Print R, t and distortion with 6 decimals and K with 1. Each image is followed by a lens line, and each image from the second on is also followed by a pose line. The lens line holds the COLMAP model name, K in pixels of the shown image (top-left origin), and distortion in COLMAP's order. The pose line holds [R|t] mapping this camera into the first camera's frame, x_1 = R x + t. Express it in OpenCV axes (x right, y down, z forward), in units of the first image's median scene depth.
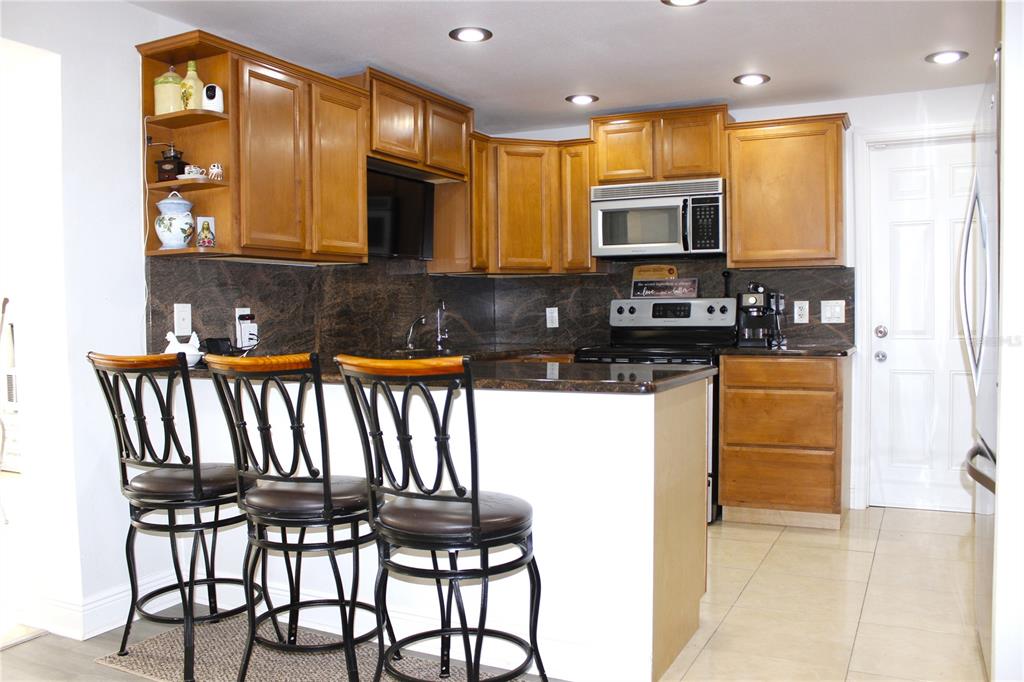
lens RADIAL K [[855.2, 0, 509.4], [0, 855.2, 339.9], [0, 0, 1]] dist [-0.132027, 0.023606]
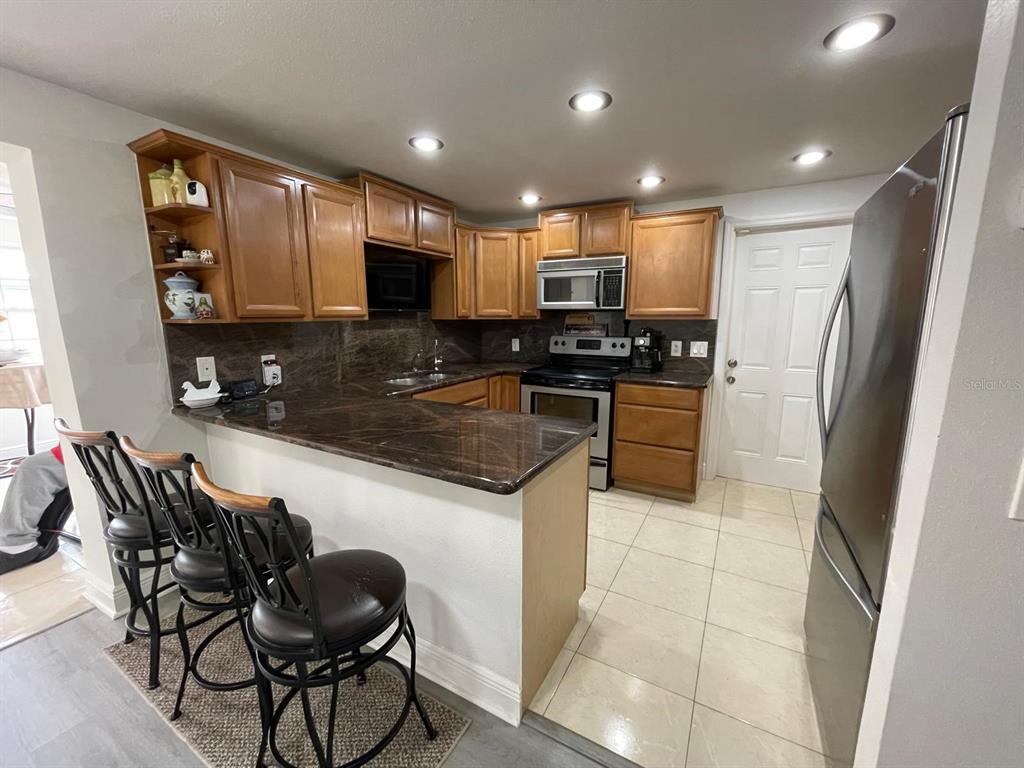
lens RADIAL K [[412.2, 0, 515.8], [0, 412.2, 385.2], [0, 0, 1]] dist [0.002094, -0.000508]
pose [[0.998980, 0.017567, -0.041594, 0.098763], [-0.011419, 0.989557, 0.143688, -0.073296], [0.043684, -0.143067, 0.988749, 0.267810]]
